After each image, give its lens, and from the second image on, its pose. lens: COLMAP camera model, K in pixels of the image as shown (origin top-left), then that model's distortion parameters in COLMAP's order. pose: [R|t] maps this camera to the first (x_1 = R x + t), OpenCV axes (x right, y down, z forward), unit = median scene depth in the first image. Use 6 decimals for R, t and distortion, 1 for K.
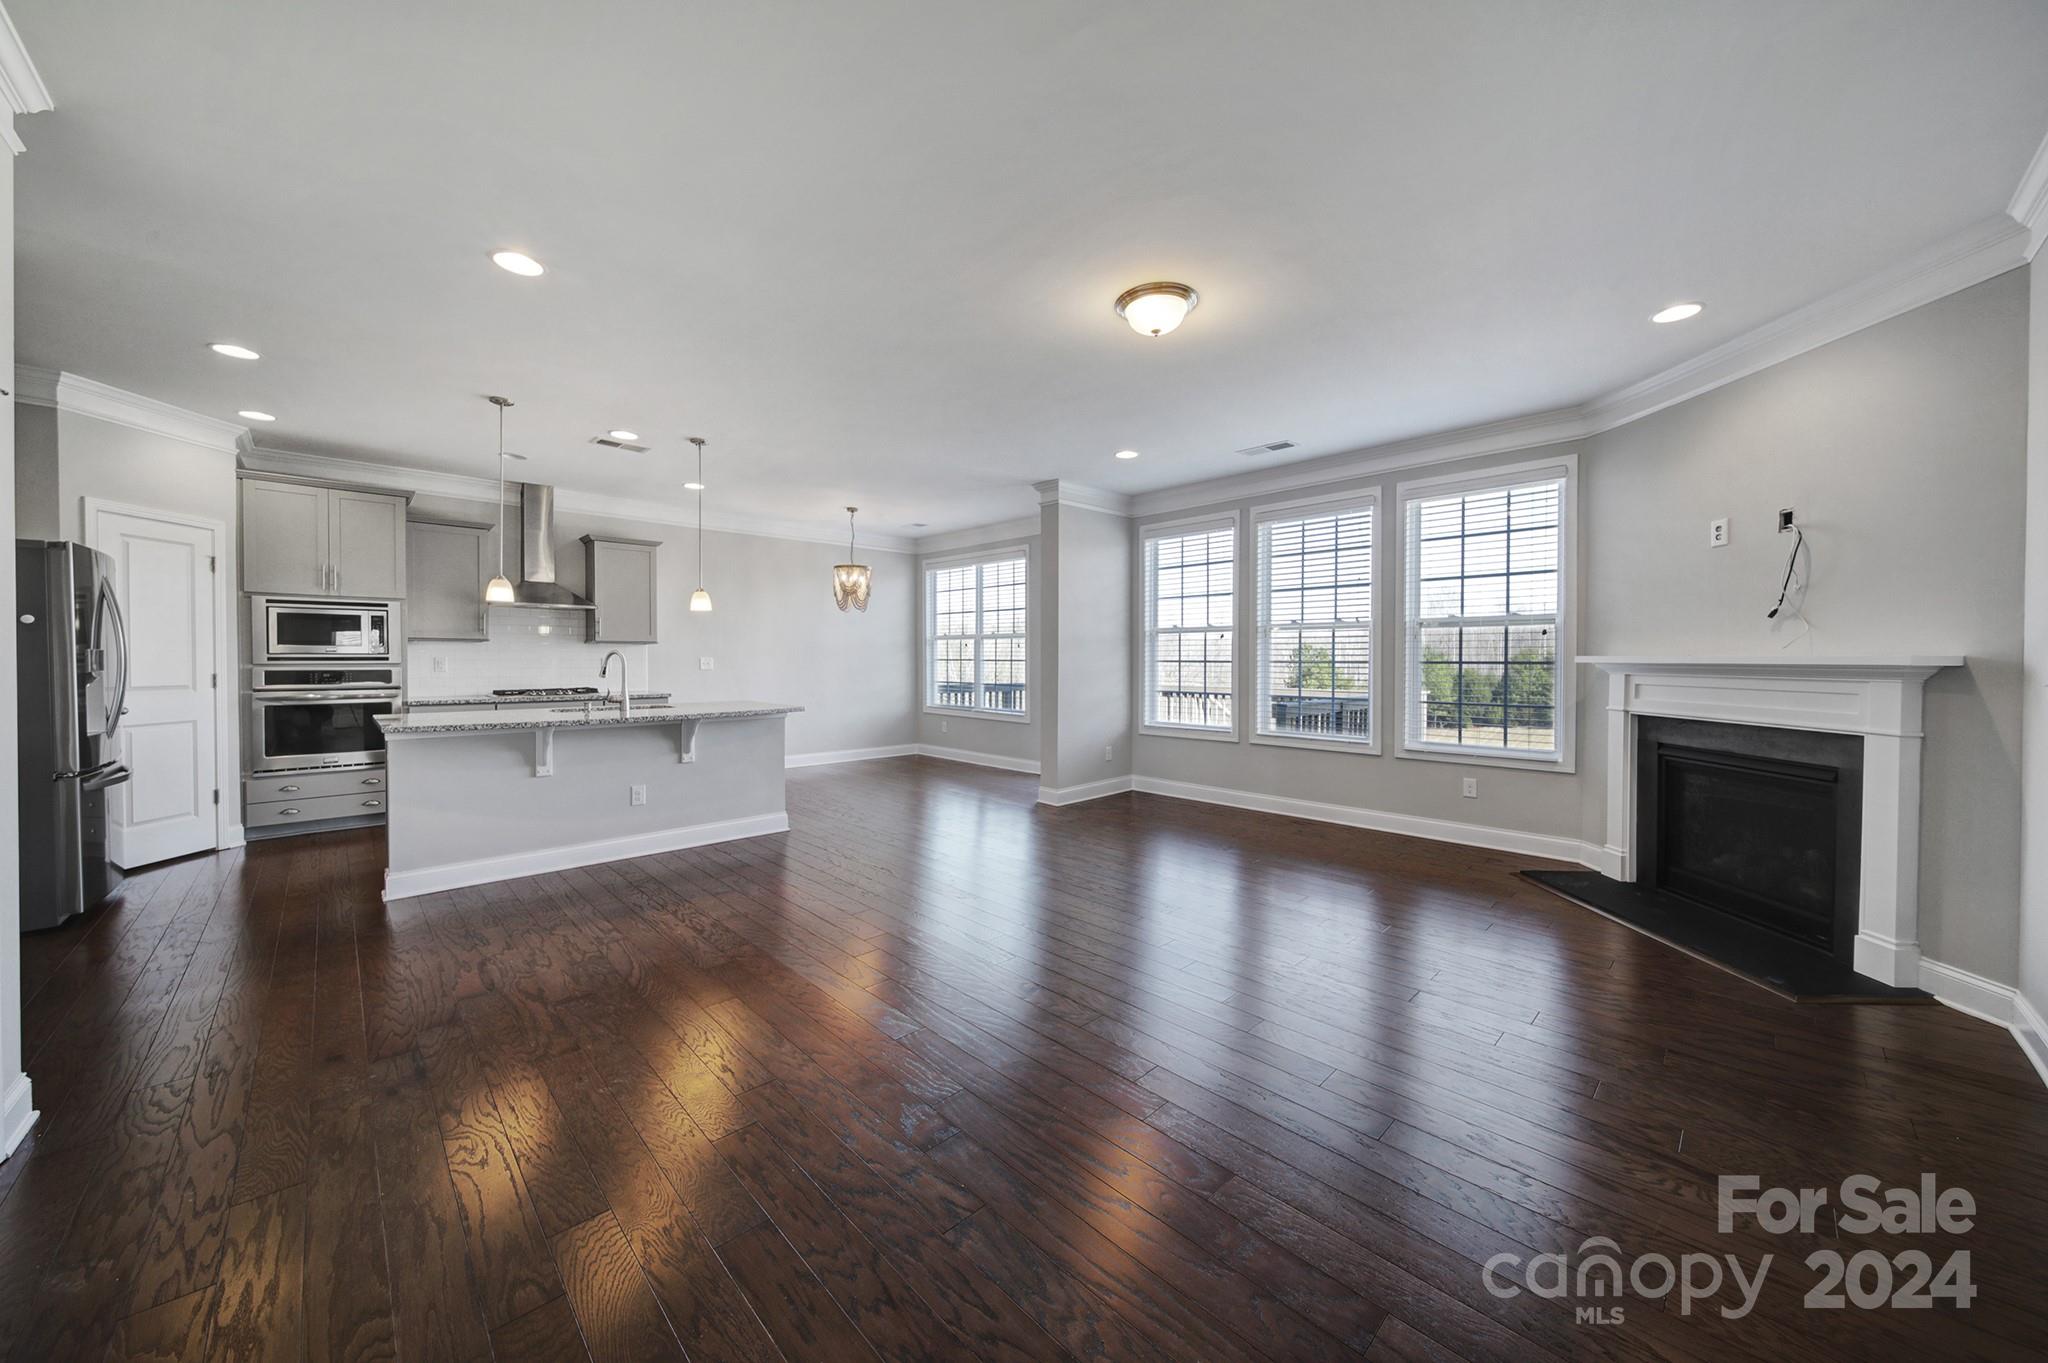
lens RADIAL K [[685.0, 0, 1034.1], [0, 685.0, 670.4], [0, 0, 1]] dist [-0.036525, -0.000083]
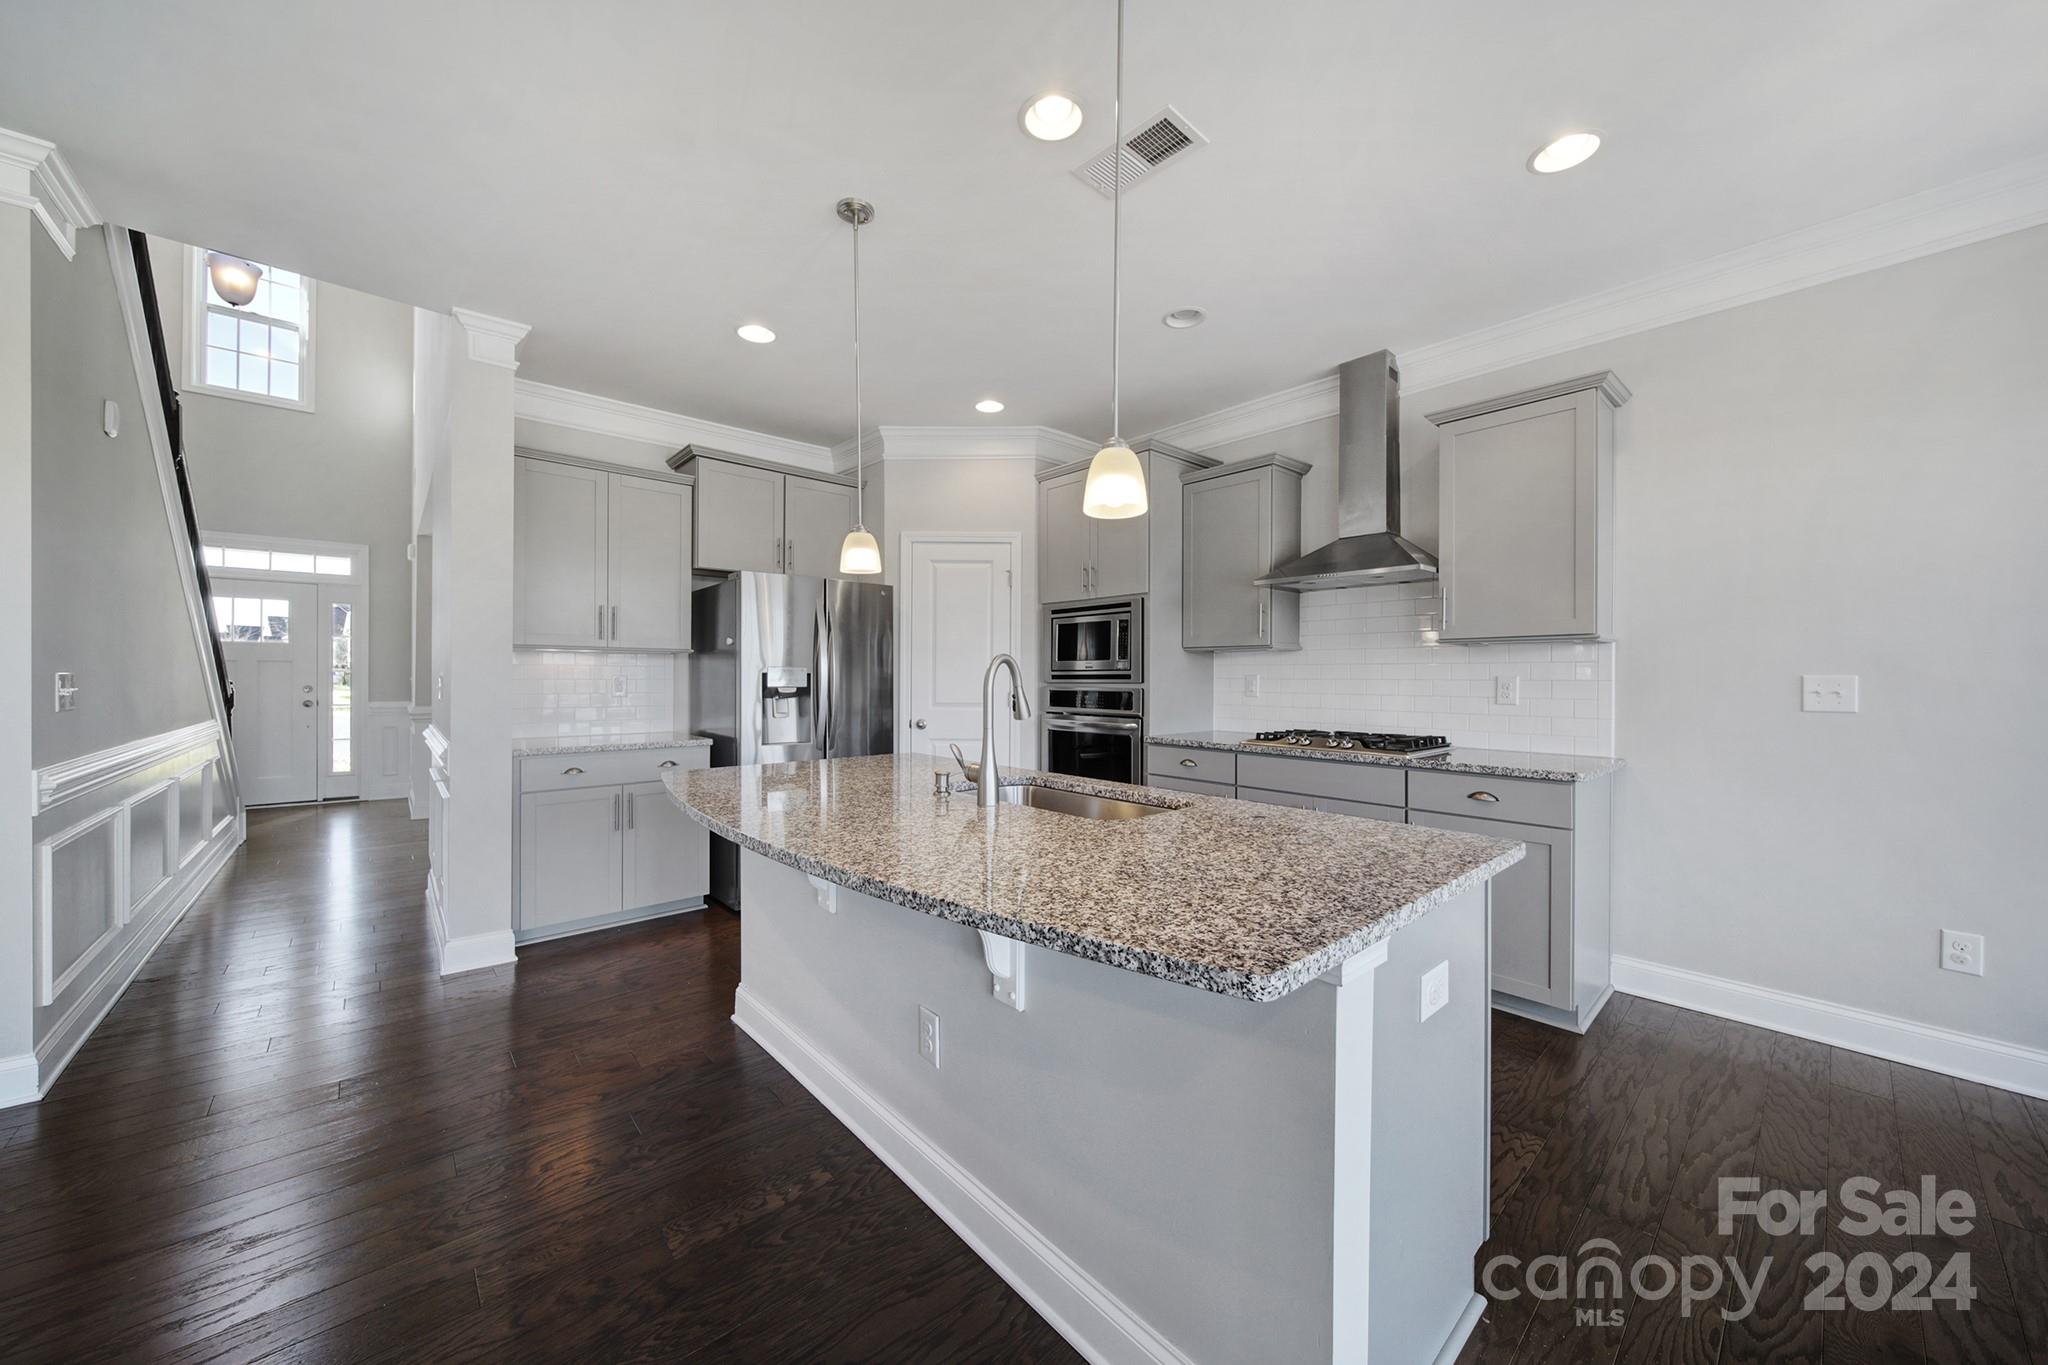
lens RADIAL K [[733.6, 0, 1010.9], [0, 733.6, 681.4], [0, 0, 1]] dist [-0.000953, -0.000474]
pose [[-0.062323, 0.002042, -0.998054, -0.165682], [-0.020471, 0.999785, 0.003324, -0.016453], [0.997846, 0.020638, -0.062268, 0.980740]]
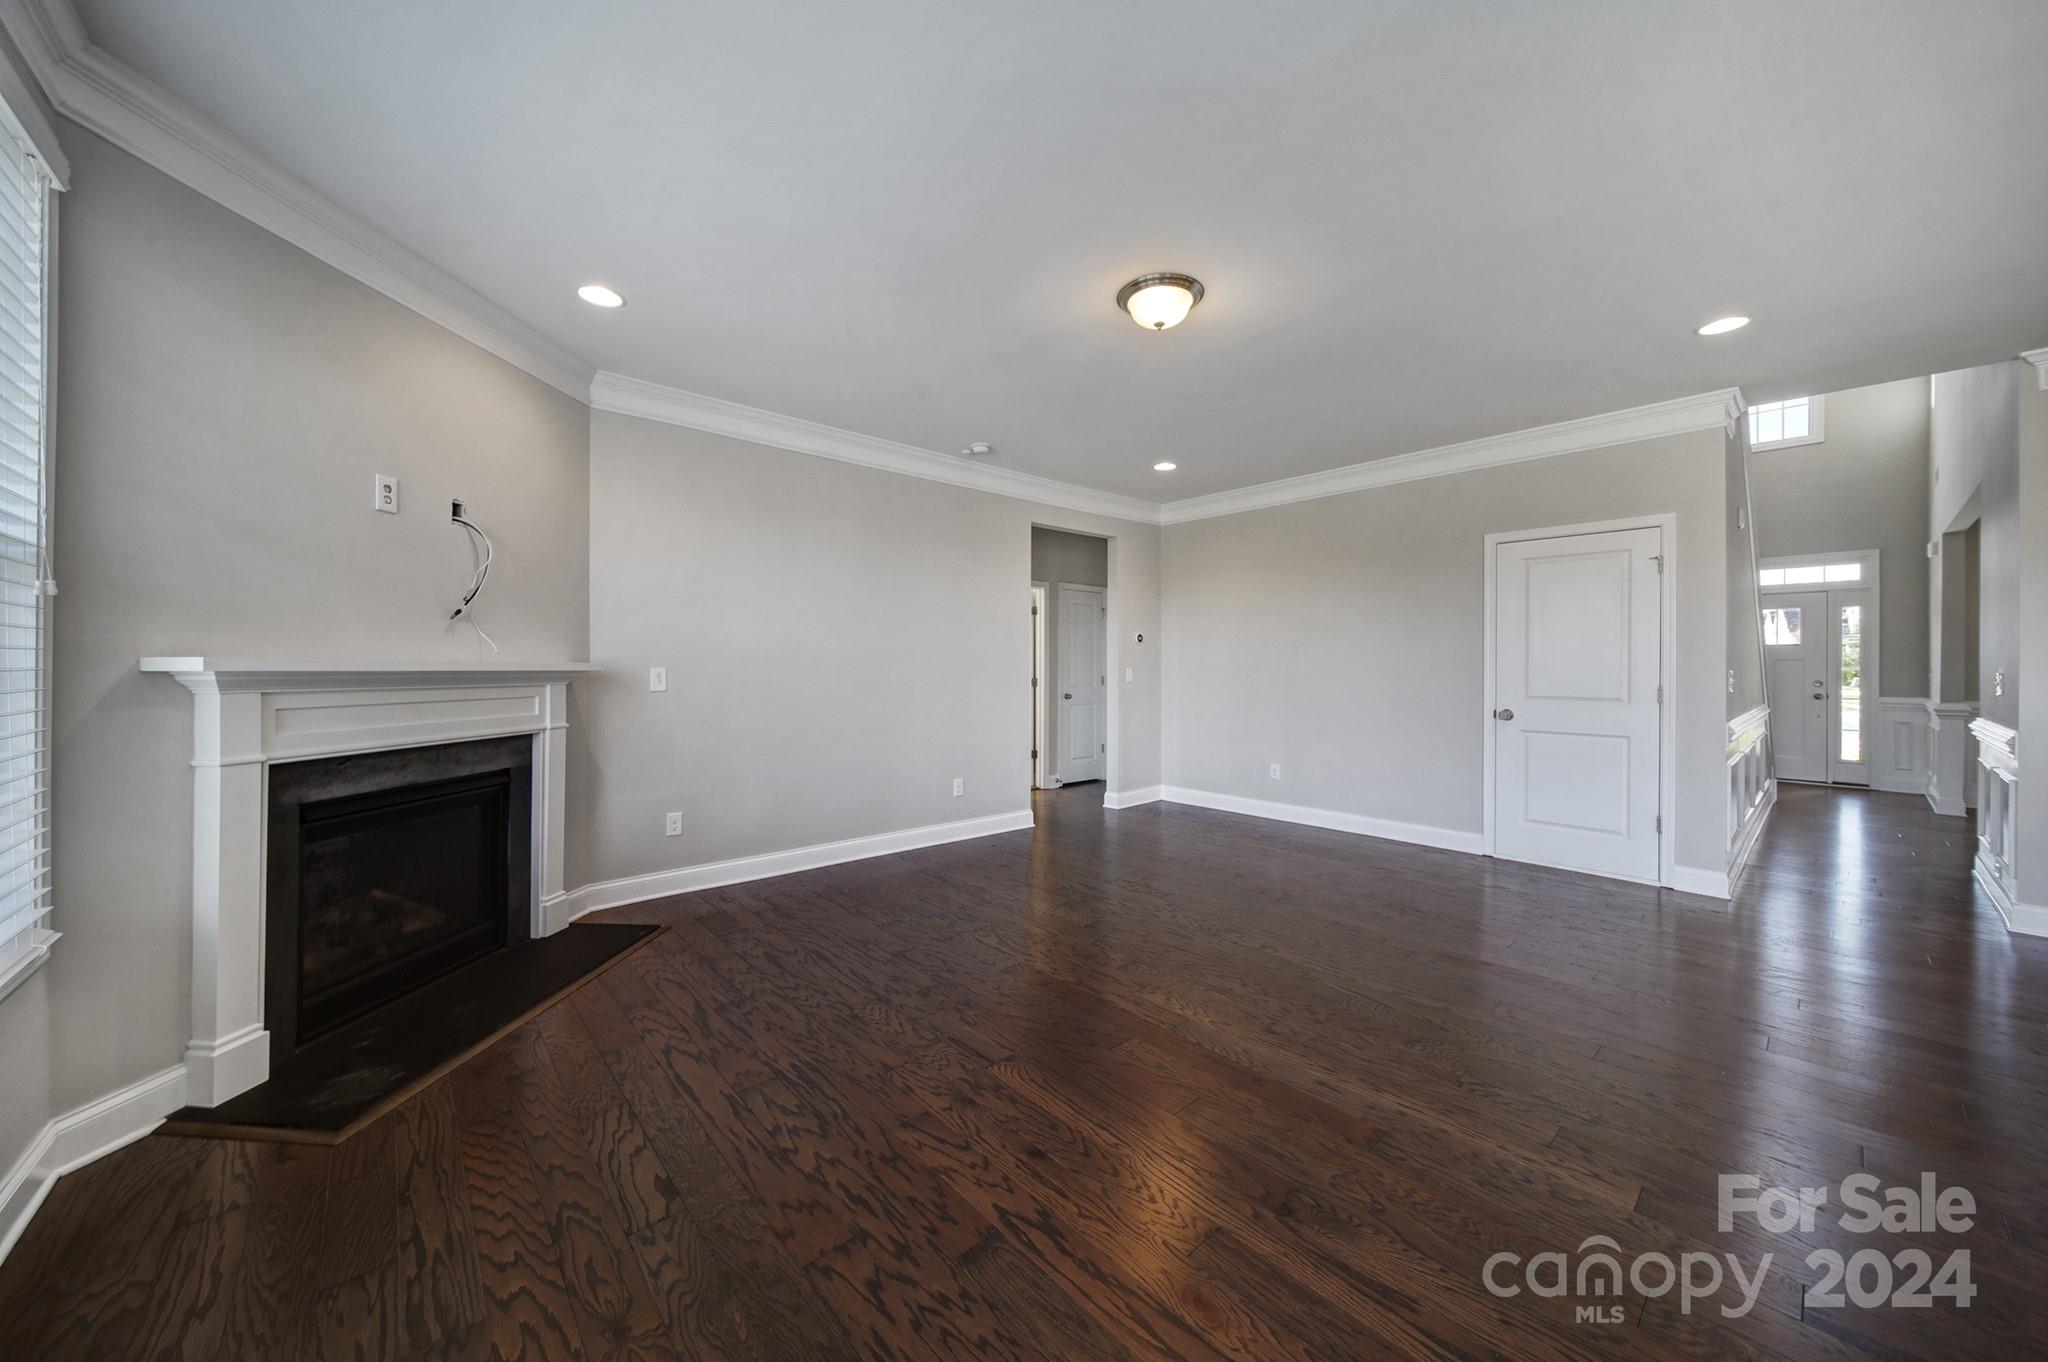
lens RADIAL K [[718.9, 0, 1021.0], [0, 718.9, 665.5], [0, 0, 1]] dist [-0.001992, -0.000605]
pose [[-0.998420, -0.005655, 0.055910, 0.197262], [-0.004962, 0.999909, 0.012528, -0.020765], [-0.055975, 0.012231, -0.998357, 1.231980]]
